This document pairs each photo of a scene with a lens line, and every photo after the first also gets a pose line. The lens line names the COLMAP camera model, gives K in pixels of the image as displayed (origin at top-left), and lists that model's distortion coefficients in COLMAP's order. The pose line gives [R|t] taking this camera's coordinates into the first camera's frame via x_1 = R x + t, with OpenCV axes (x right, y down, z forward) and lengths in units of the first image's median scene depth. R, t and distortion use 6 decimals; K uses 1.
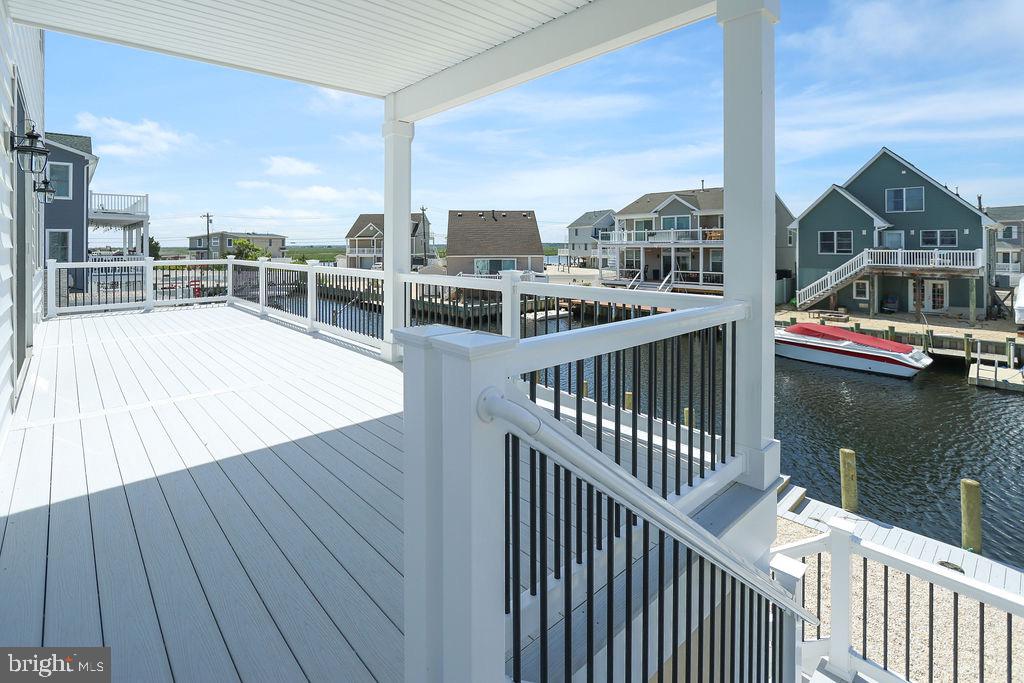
lens RADIAL K [[489.0, 0, 492.2], [0, 489.0, 245.9], [0, 0, 1]] dist [-0.002288, 0.000167]
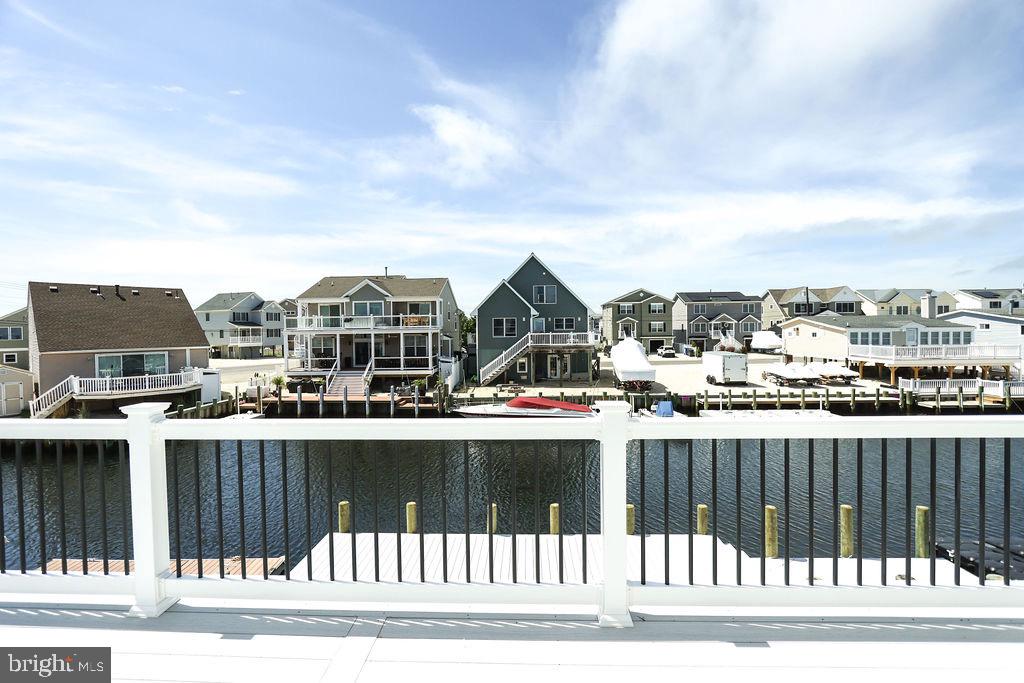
lens RADIAL K [[469.3, 0, 507.3], [0, 469.3, 335.8], [0, 0, 1]] dist [-0.014097, 0.000914]
pose [[0.697881, -0.018429, 0.715977, -0.107633], [0.011322, 0.999828, 0.014700, -0.003178], [-0.716124, -0.002153, 0.697970, 0.141391]]
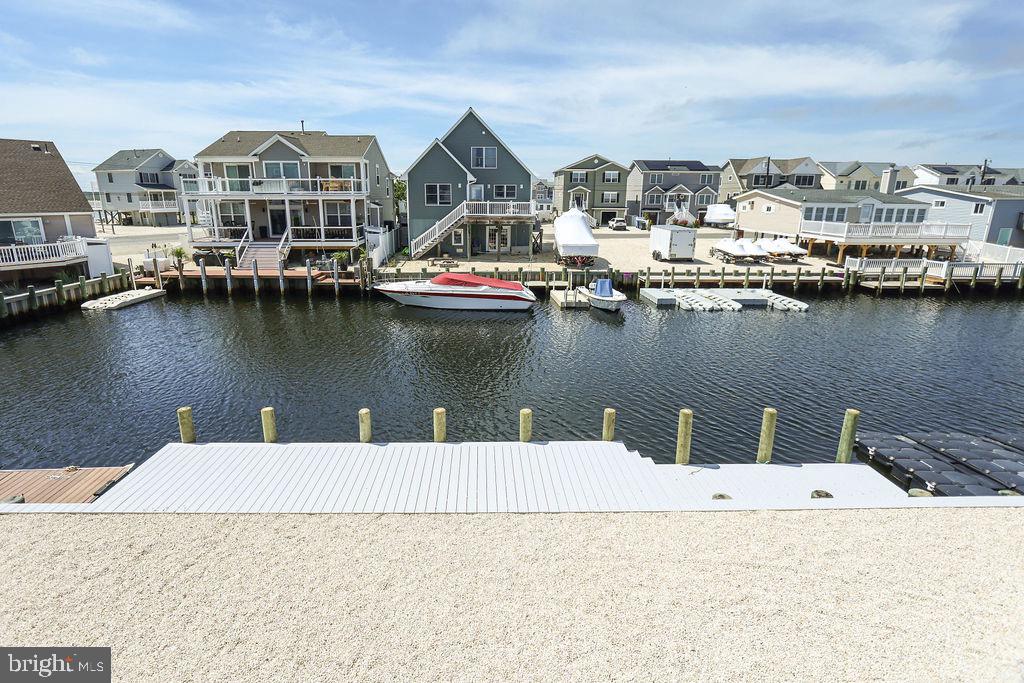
lens RADIAL K [[479.6, 0, 490.7], [0, 479.6, 315.2], [0, 0, 1]] dist [-0.013863, 0.000357]
pose [[0.652110, -0.177698, 0.737005, -0.050948], [-0.005734, 0.970958, 0.239180, -0.002325], [-0.758103, -0.160197, 0.632153, 0.149529]]
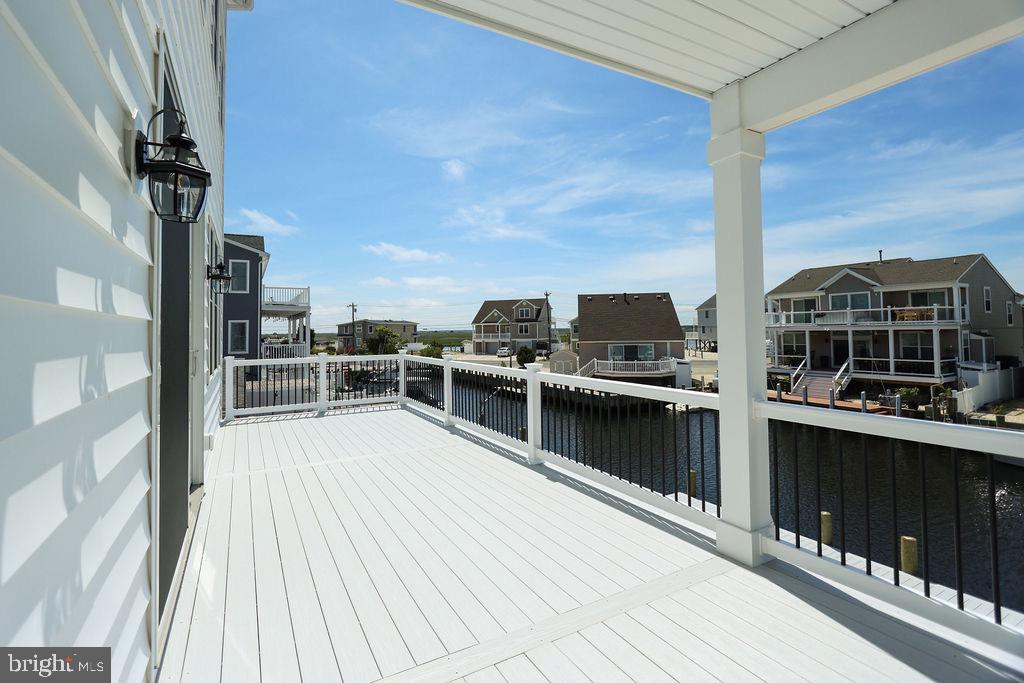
lens RADIAL K [[472.2, 0, 495.2], [0, 472.2, 314.4], [0, 0, 1]] dist [-0.002144, -0.000629]
pose [[0.973685, -0.018253, -0.227164, -0.043900], [0.010821, 0.999366, -0.033922, -0.003162], [0.227639, 0.030571, 0.973266, 0.050959]]
